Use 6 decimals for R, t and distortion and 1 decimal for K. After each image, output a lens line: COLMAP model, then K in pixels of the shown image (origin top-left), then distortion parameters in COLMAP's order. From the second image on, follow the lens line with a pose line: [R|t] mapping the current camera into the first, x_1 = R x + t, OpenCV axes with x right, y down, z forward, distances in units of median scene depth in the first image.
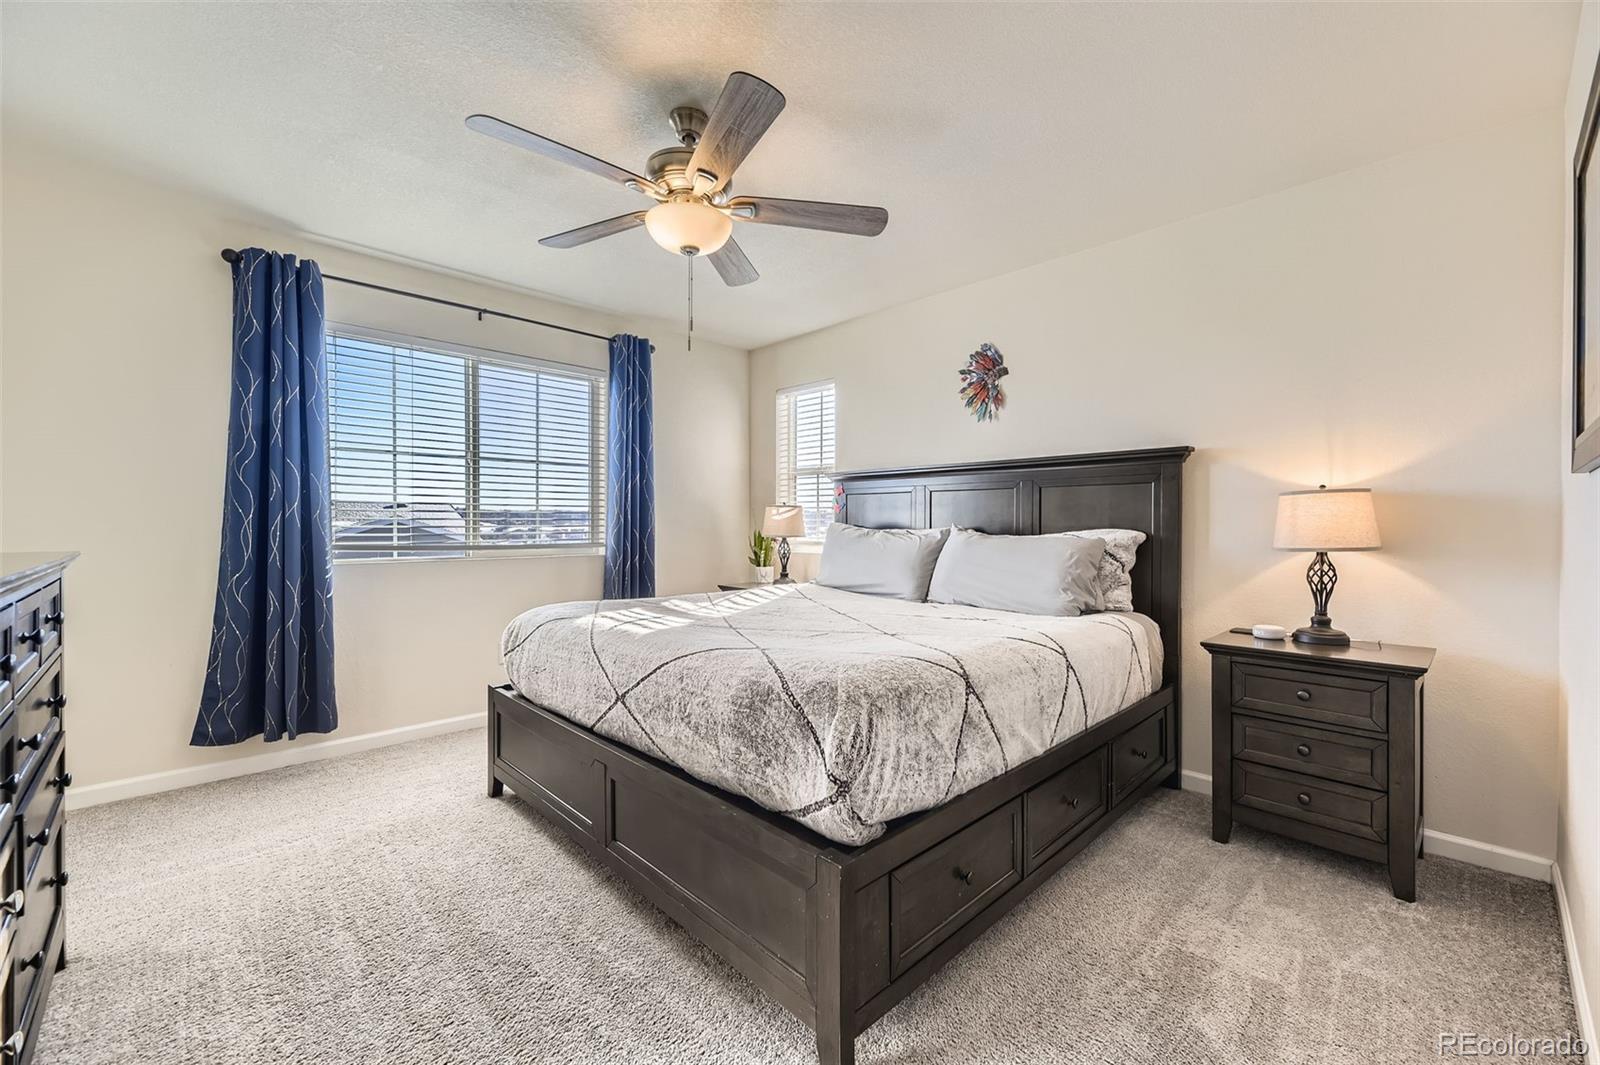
lens RADIAL K [[641.8, 0, 812.4], [0, 641.8, 540.2], [0, 0, 1]] dist [0.010673, -0.000252]
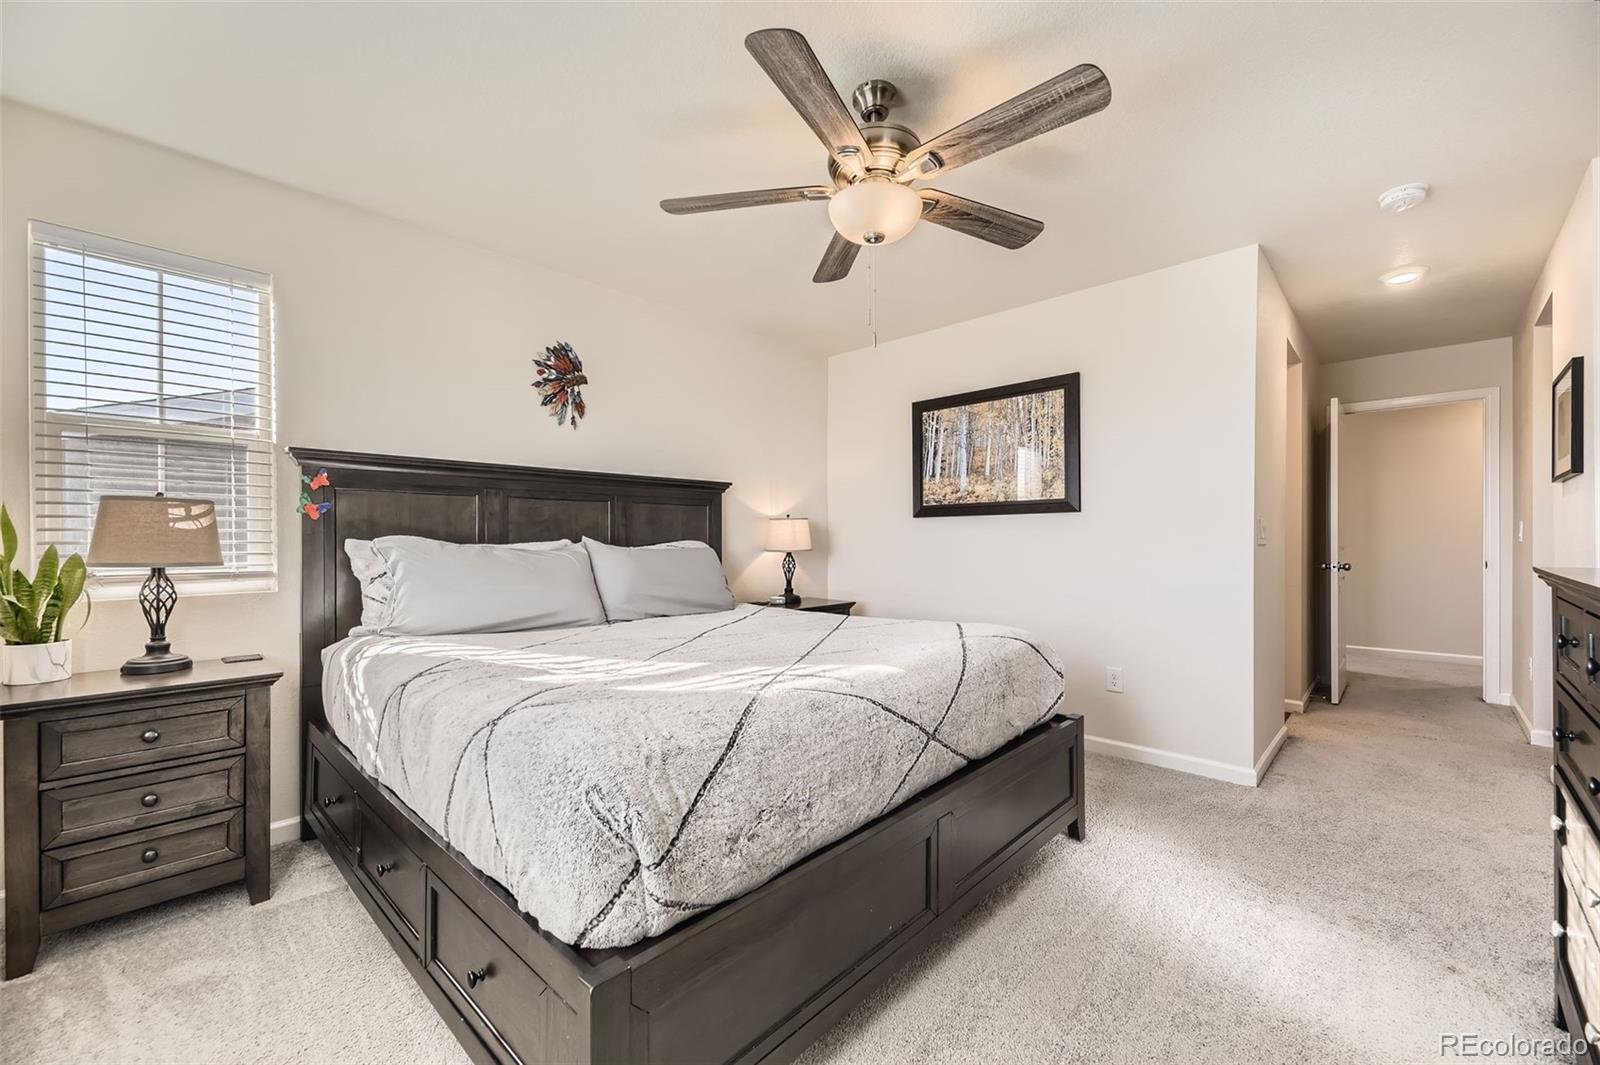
lens RADIAL K [[641.8, 0, 812.4], [0, 641.8, 540.2], [0, 0, 1]] dist [0.010673, -0.000252]
pose [[-0.050092, -0.010273, 0.998692, -0.659742], [0.025705, 0.999603, 0.011572, -0.021651], [-0.998414, 0.026251, -0.049808, 0.676042]]
